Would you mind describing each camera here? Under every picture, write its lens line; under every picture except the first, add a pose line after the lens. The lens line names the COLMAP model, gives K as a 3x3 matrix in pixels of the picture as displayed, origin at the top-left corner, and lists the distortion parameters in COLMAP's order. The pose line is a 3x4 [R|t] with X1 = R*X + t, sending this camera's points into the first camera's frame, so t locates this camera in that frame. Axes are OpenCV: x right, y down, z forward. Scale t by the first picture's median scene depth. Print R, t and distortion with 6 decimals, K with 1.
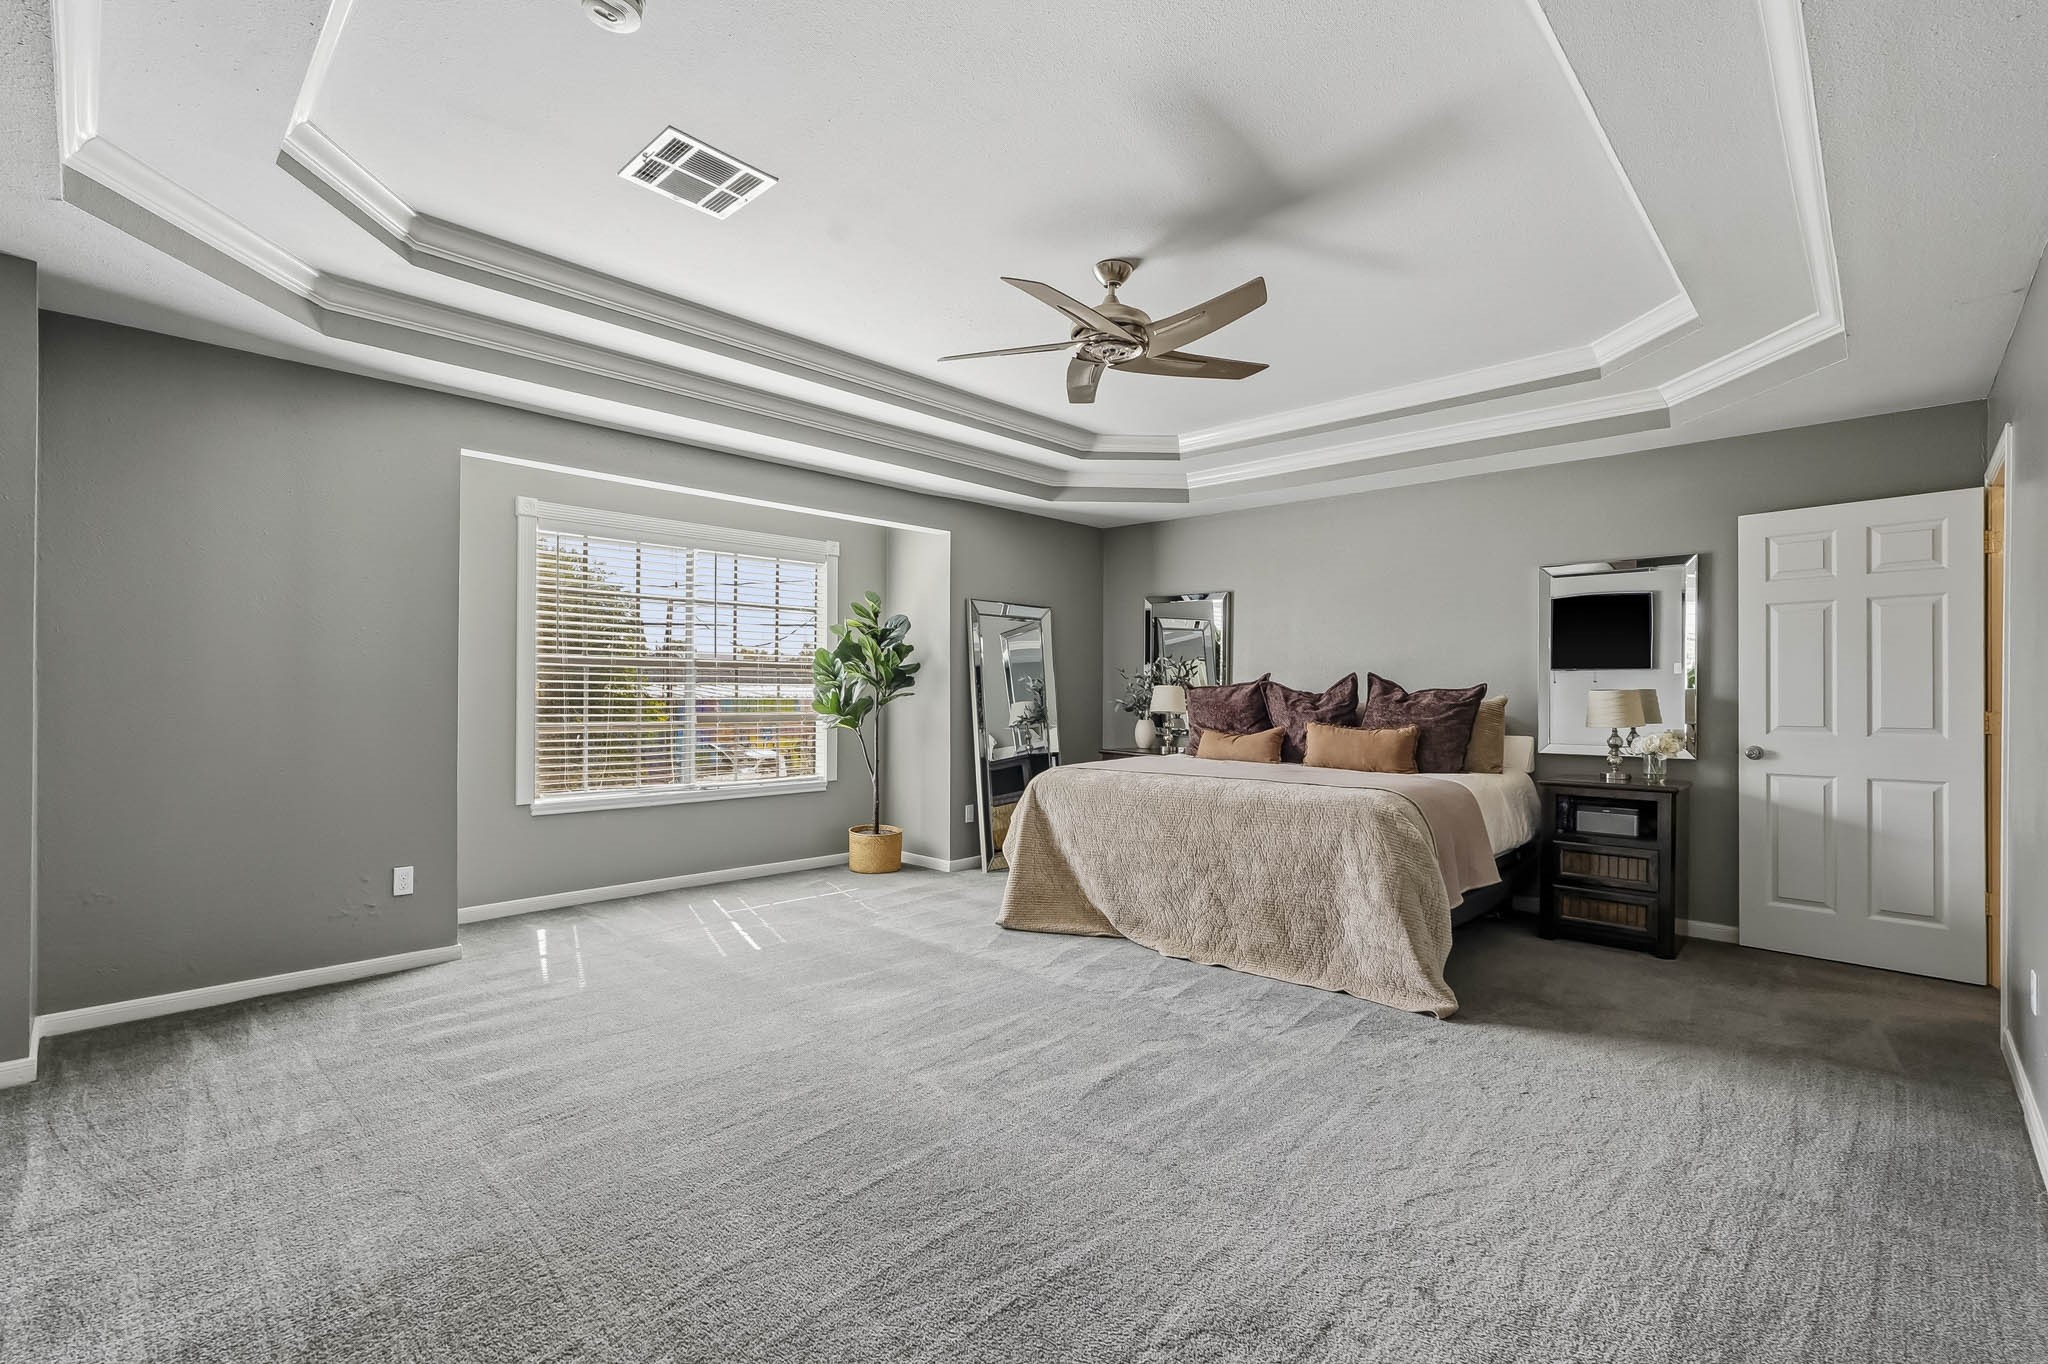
lens RADIAL K [[906.9, 0, 1023.8], [0, 906.9, 672.7], [0, 0, 1]] dist [-0.023449, 0.008670]
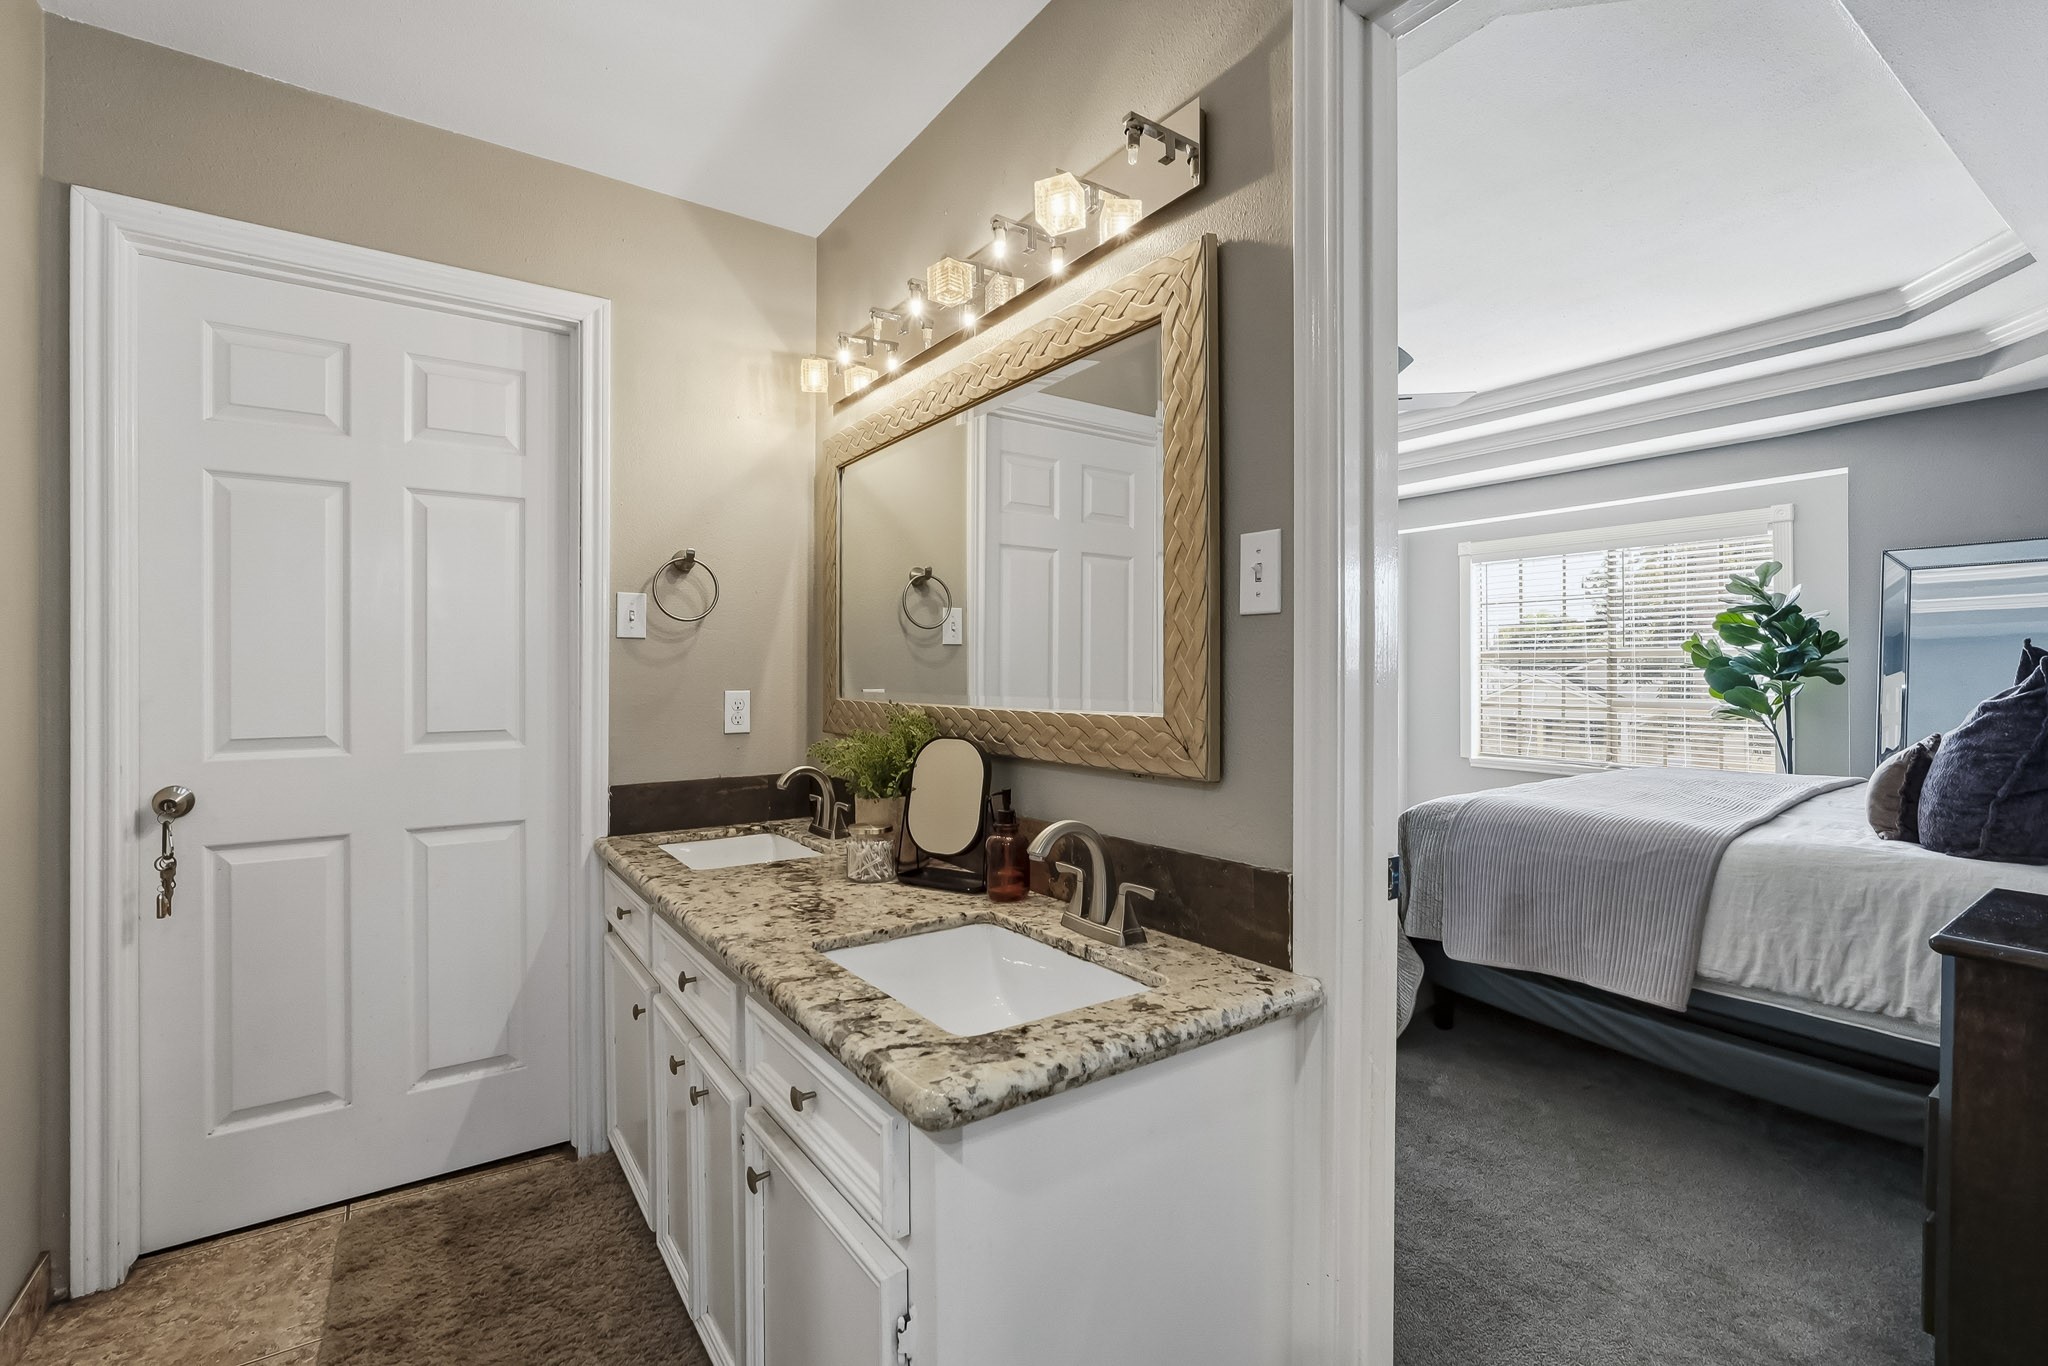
lens RADIAL K [[914.9, 0, 1019.7], [0, 914.9, 663.3], [0, 0, 1]] dist [-0.001384, 0.000935]
pose [[-0.191610, -0.017642, -0.981313, 1.003801], [0.019229, 0.999579, -0.021725, 0.014692], [0.981283, -0.023032, -0.191190, 0.583967]]
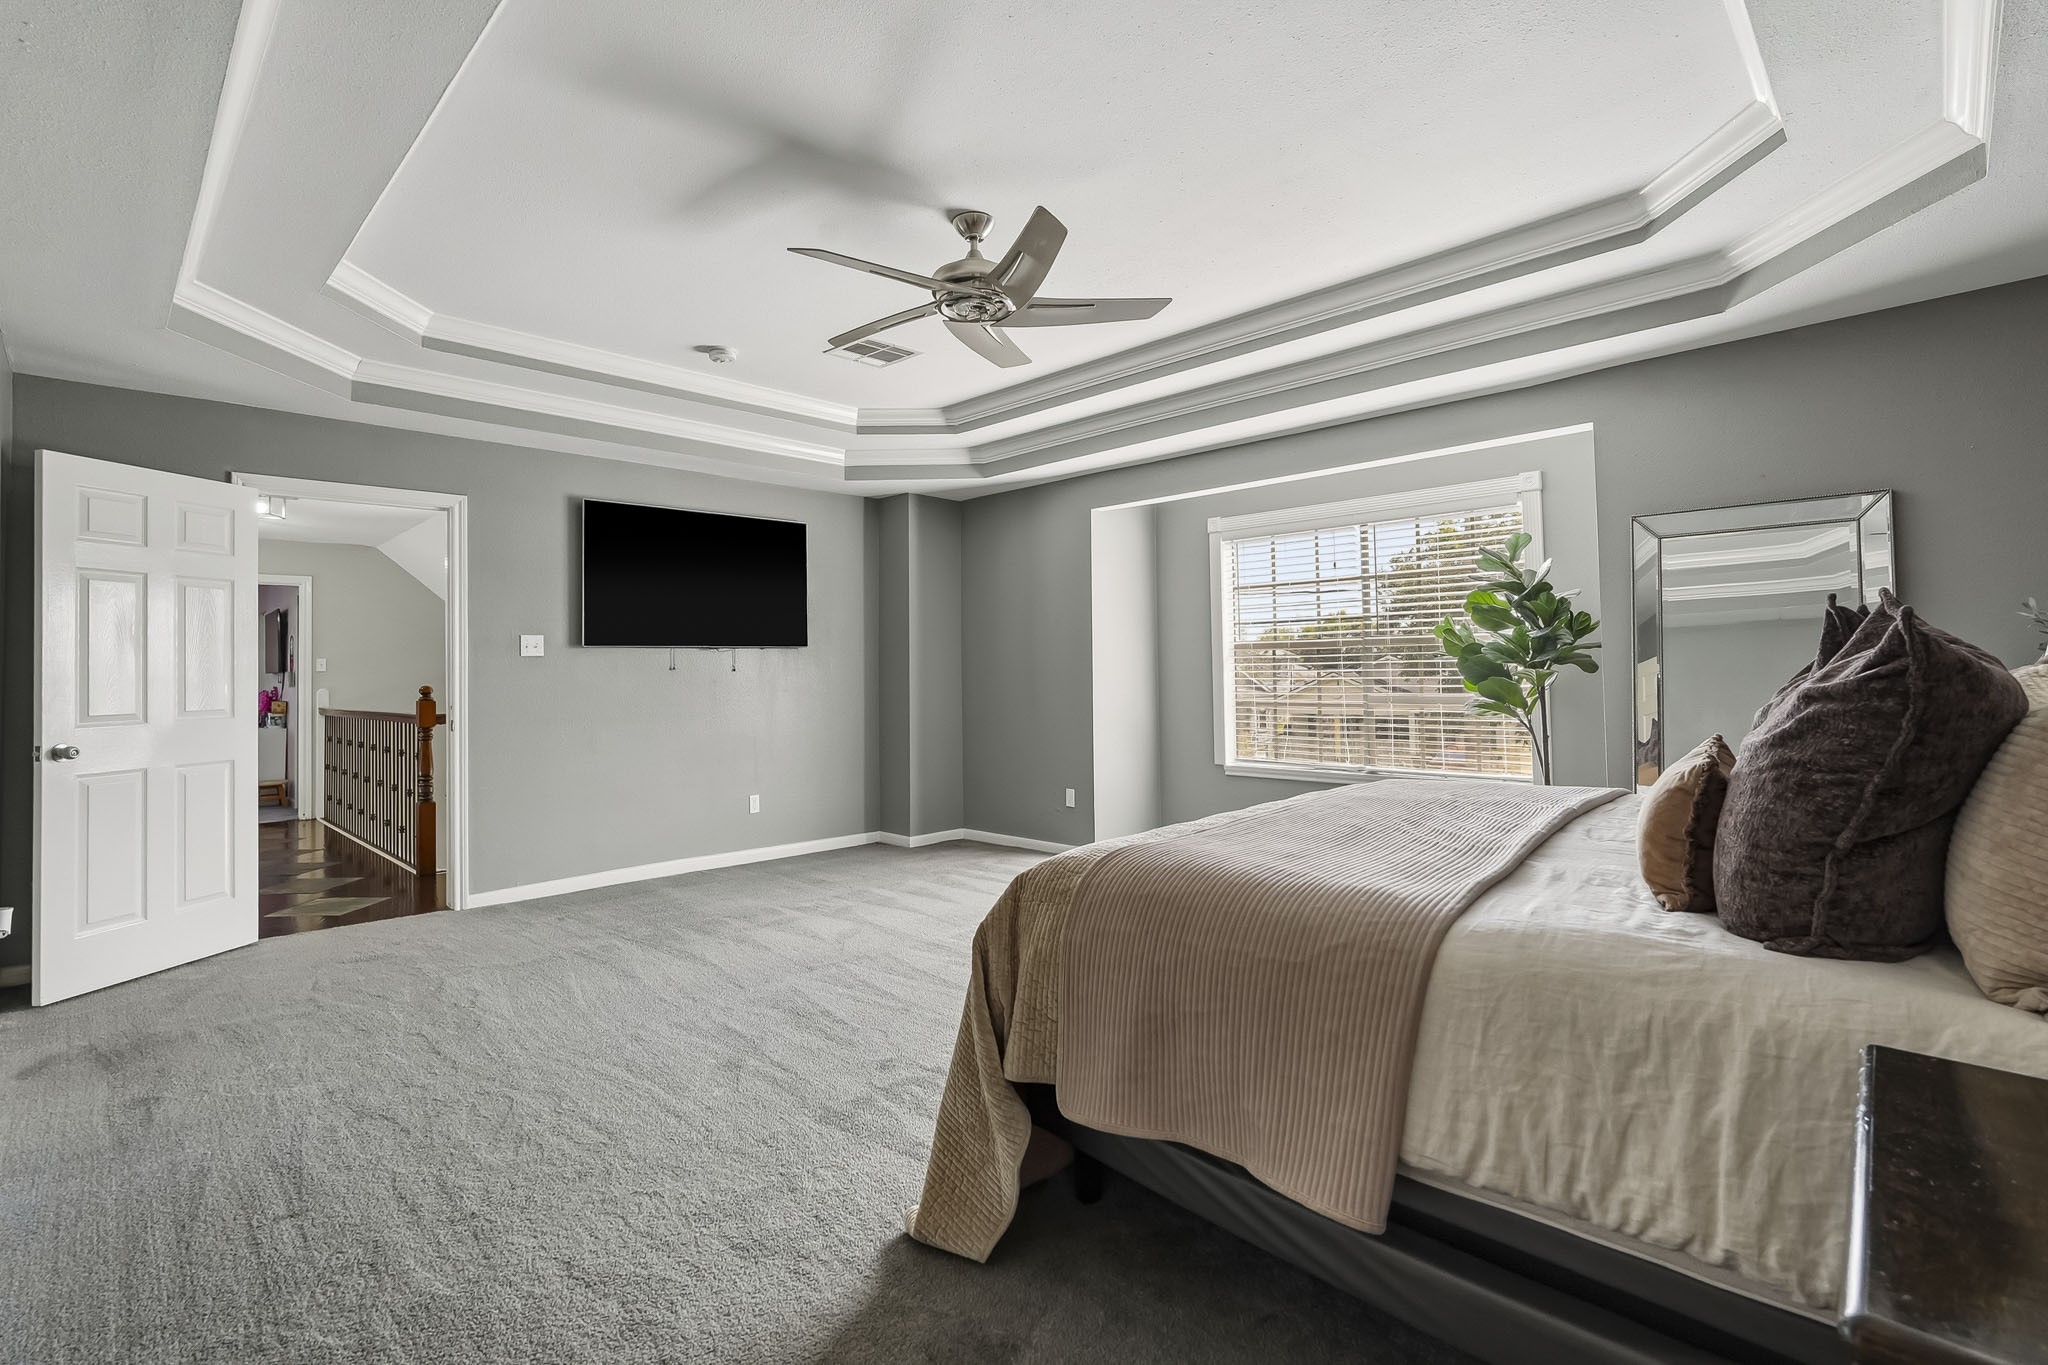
lens RADIAL K [[941.0, 0, 1021.9], [0, 941.0, 635.9], [0, 0, 1]] dist [-0.002971, -0.000629]
pose [[-0.005791, -0.049157, -0.998774, 0.746235], [0.035552, 0.998149, -0.049333, 0.023480], [0.999351, -0.035794, -0.004033, 0.734913]]
